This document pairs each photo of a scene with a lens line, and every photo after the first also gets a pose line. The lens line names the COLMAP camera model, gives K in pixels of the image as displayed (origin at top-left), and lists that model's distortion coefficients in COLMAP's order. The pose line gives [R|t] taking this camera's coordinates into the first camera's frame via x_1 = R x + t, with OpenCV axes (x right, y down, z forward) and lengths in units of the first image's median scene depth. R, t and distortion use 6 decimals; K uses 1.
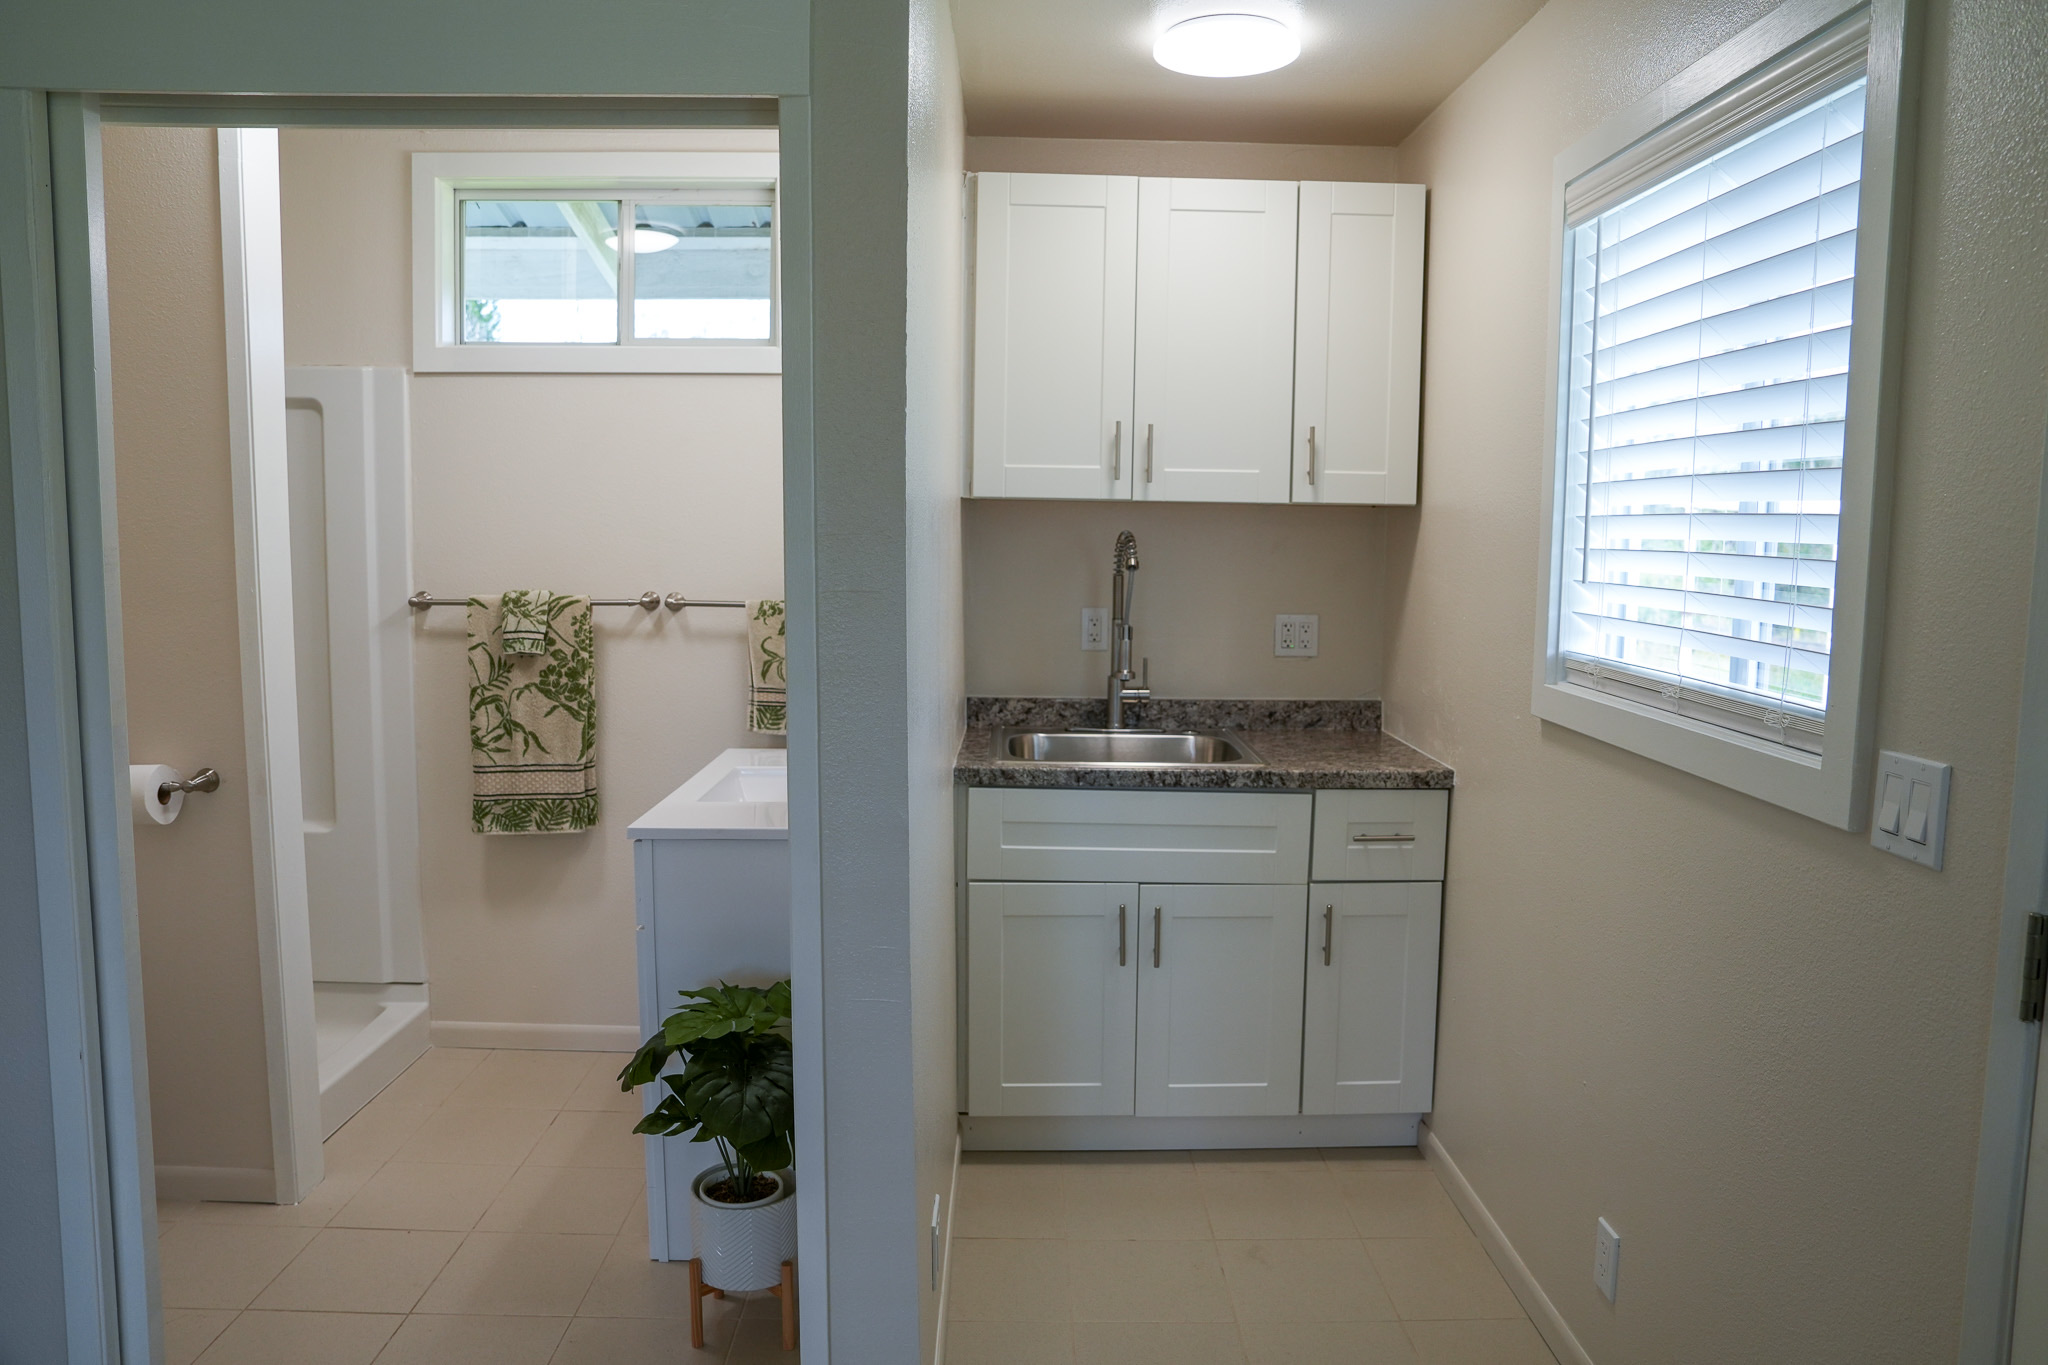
lens RADIAL K [[1419.0, 0, 1029.2], [0, 1419.0, 673.3], [0, 0, 1]] dist [-0.067624, 0.022240]
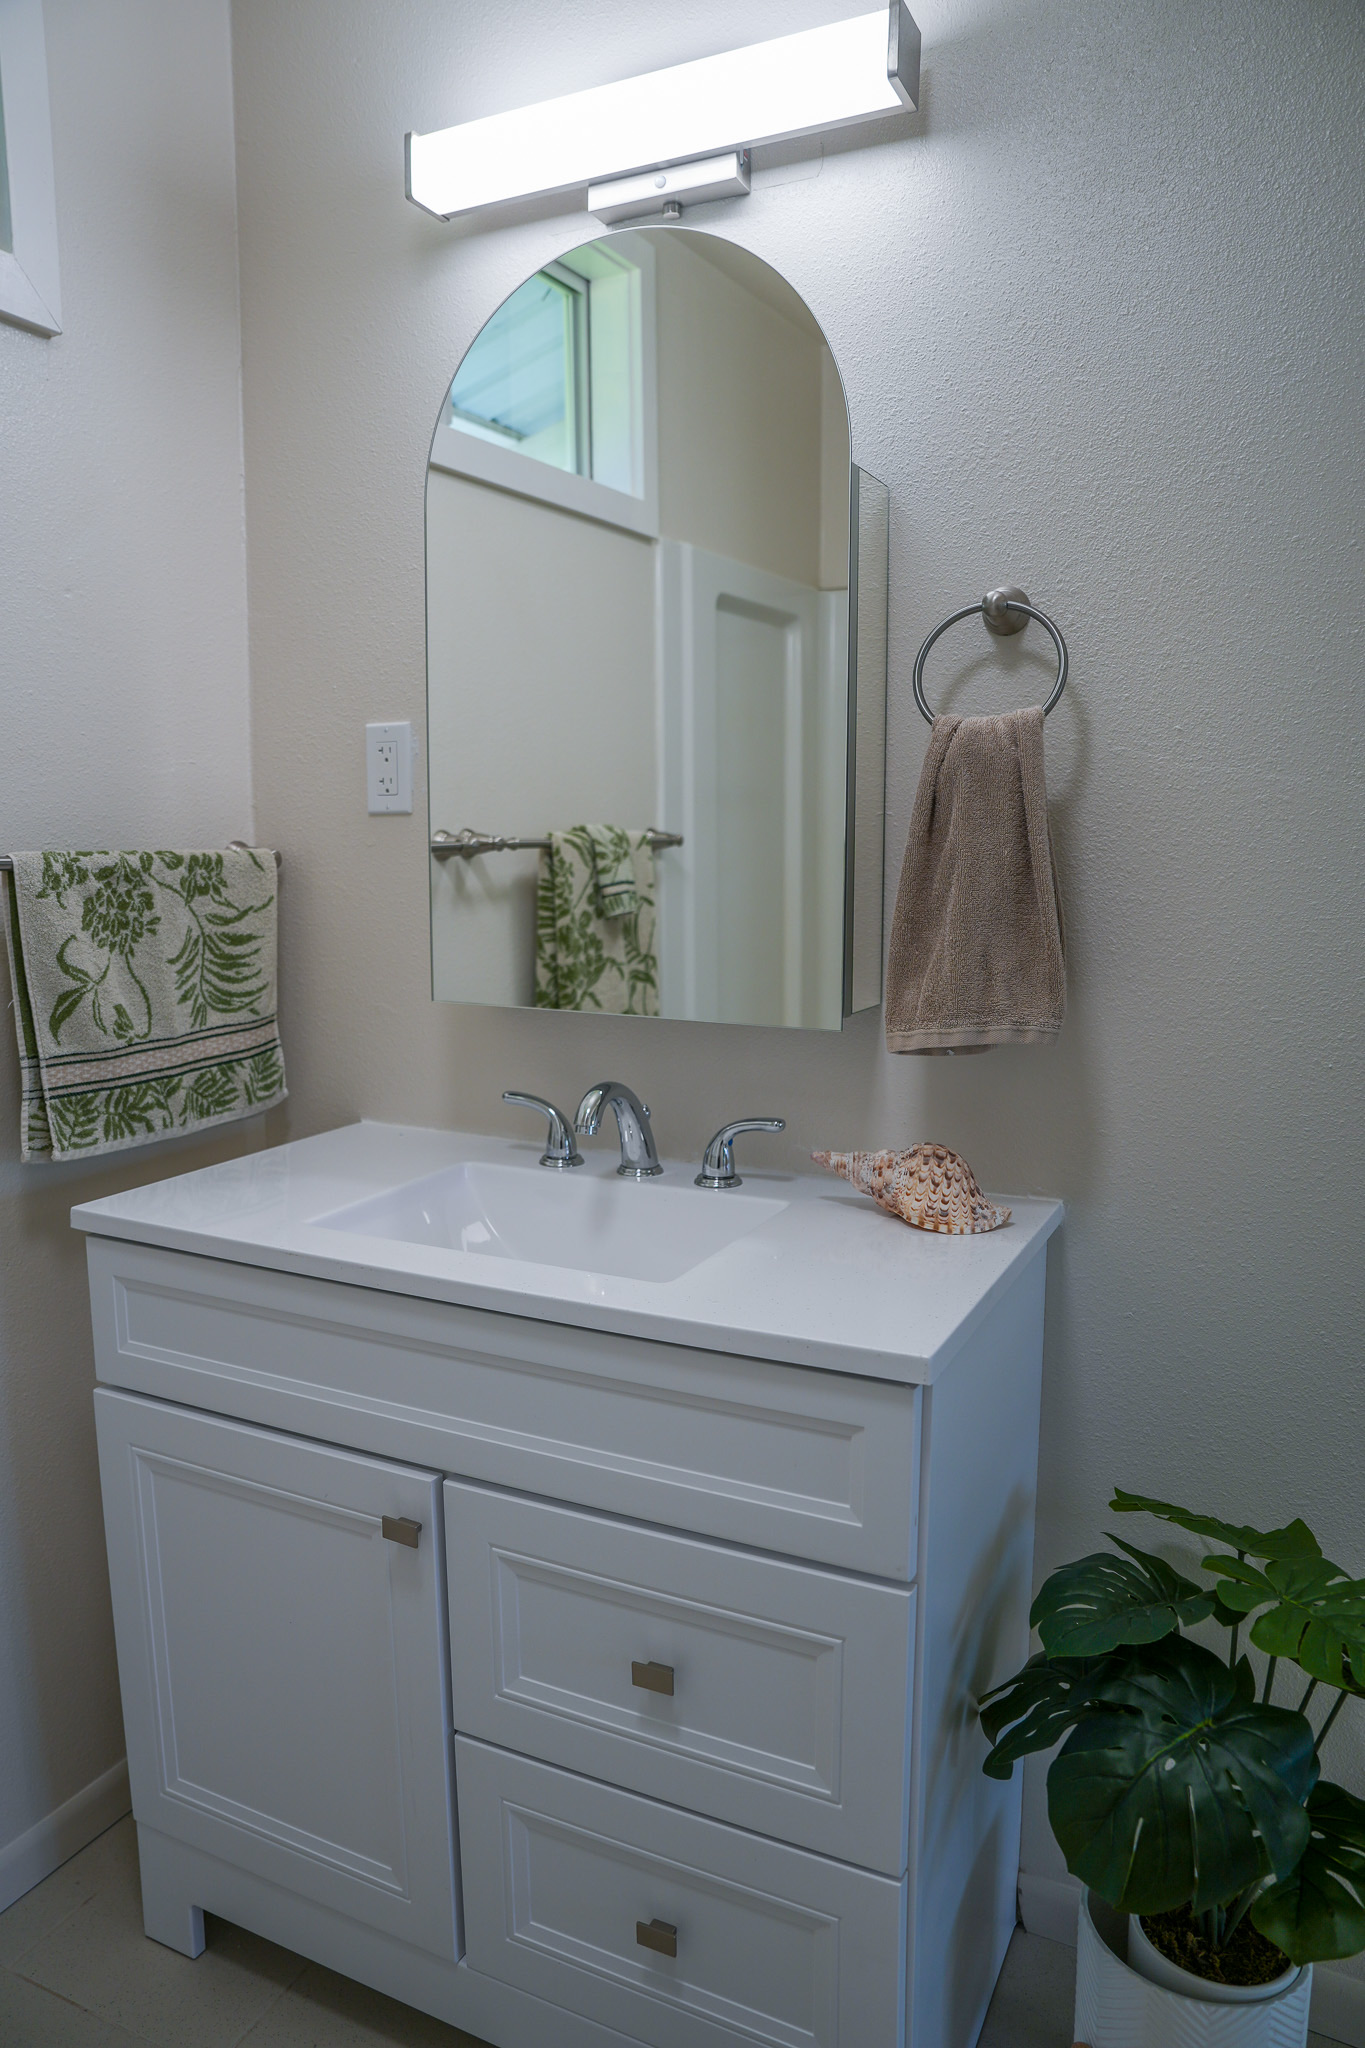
lens RADIAL K [[1419.0, 0, 682.5], [0, 1419.0, 1026.3], [0, 0, 1]] dist [-0.067624, 0.022240]
pose [[0.451534, -0.131019, 0.882582, -0.540161], [0.097937, 0.990461, 0.096928, -0.023973], [-0.886863, 0.042671, 0.460058, 0.716051]]
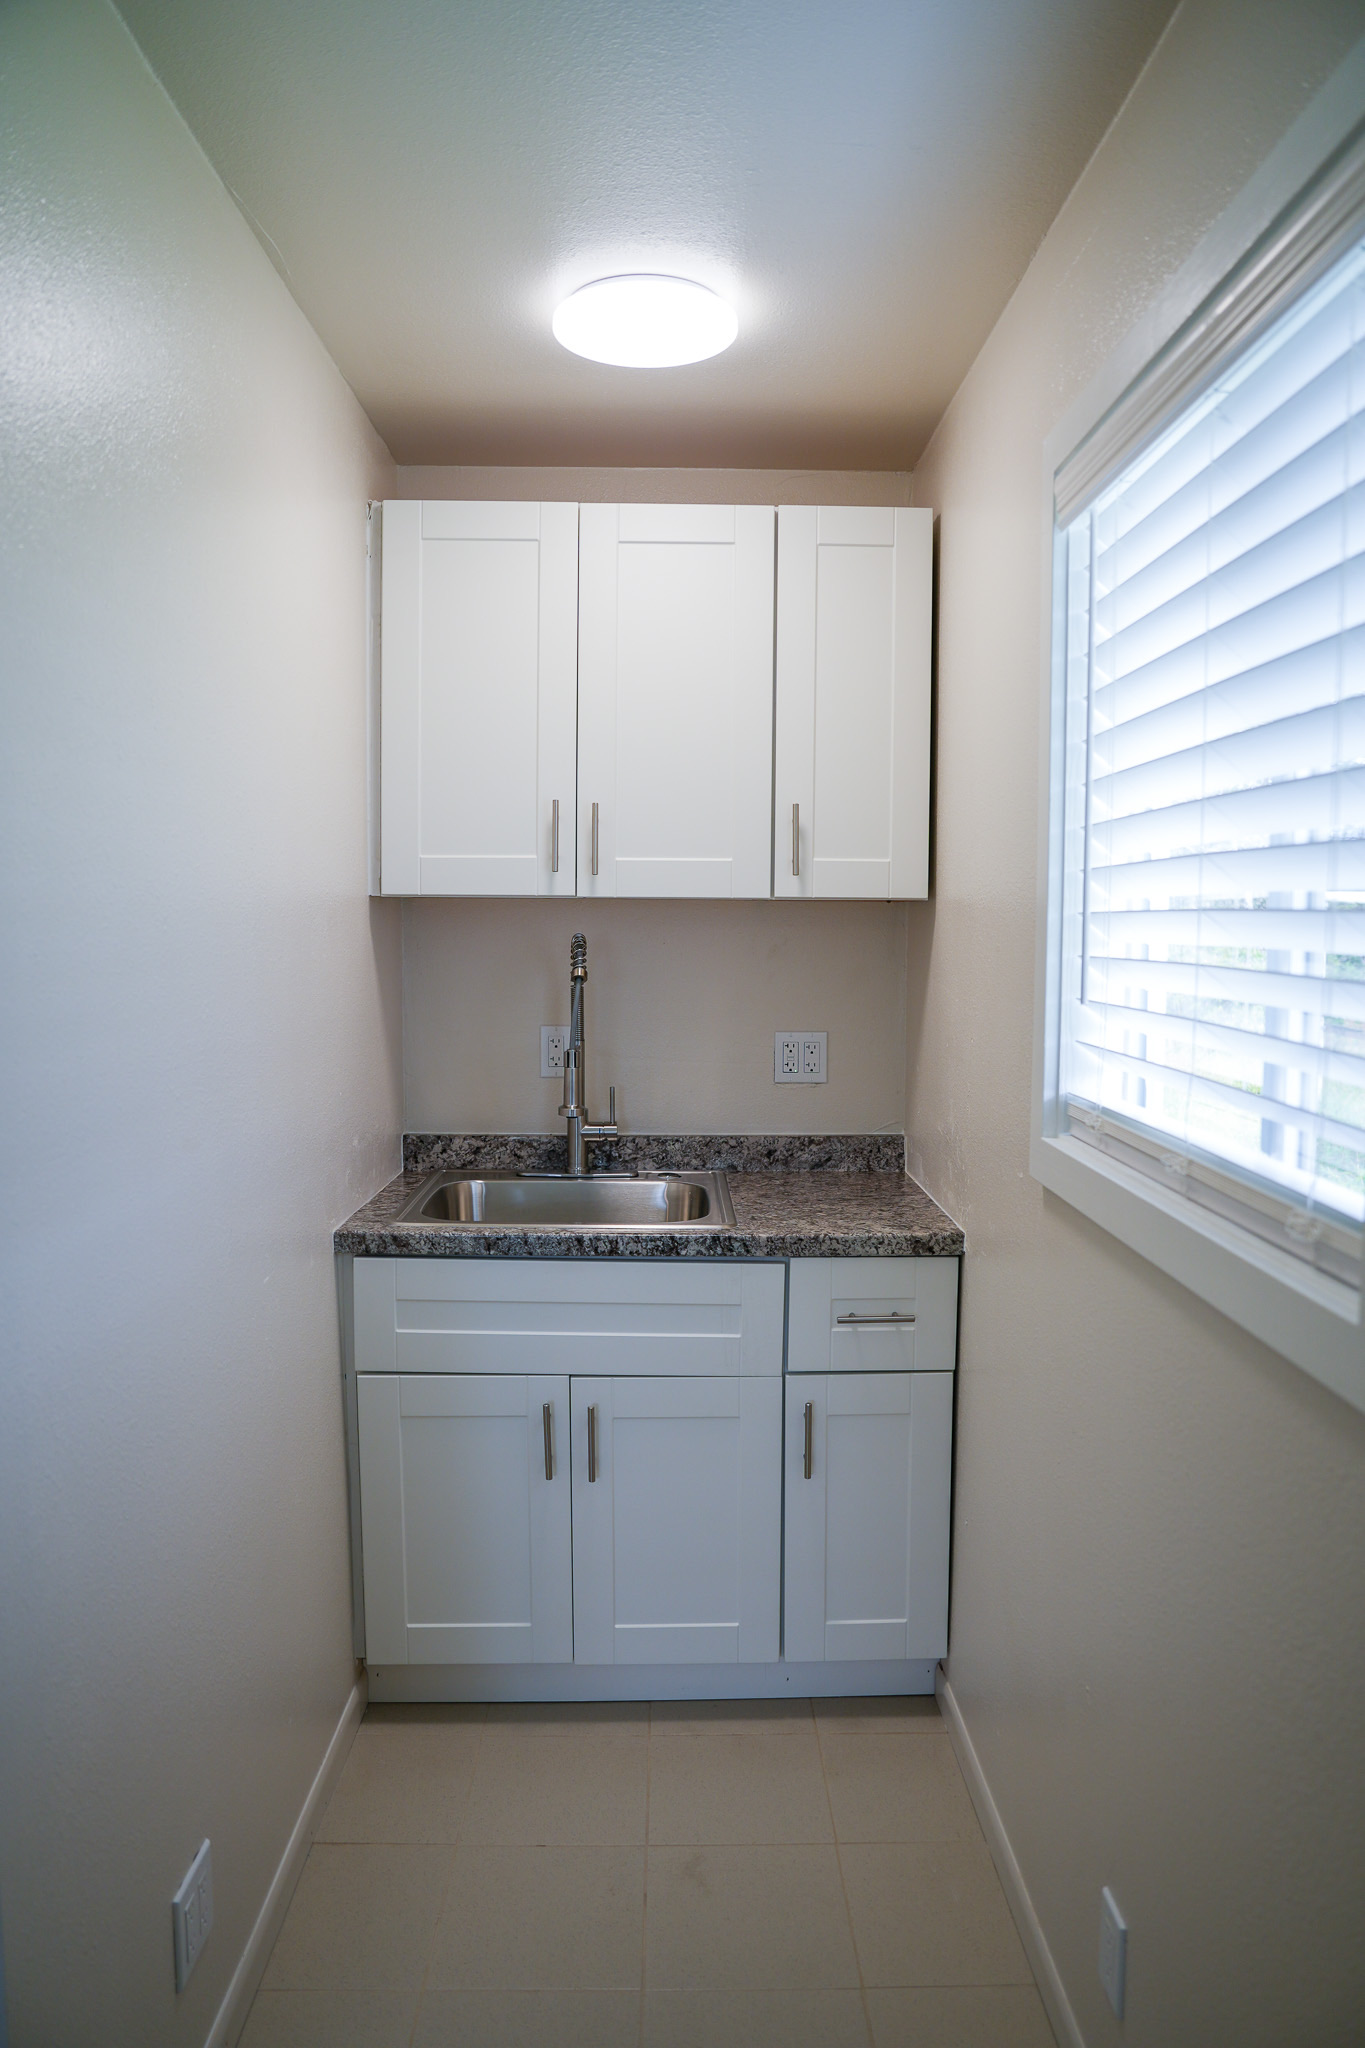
lens RADIAL K [[1419.0, 0, 675.0], [0, 1419.0, 1027.1], [0, 0, 1]] dist [-0.067624, 0.022240]
pose [[0.999965, -0.006865, -0.004785, 0.138658], [0.006721, 0.999541, -0.029539, -0.023538], [0.004986, 0.029506, 0.999552, 0.194963]]
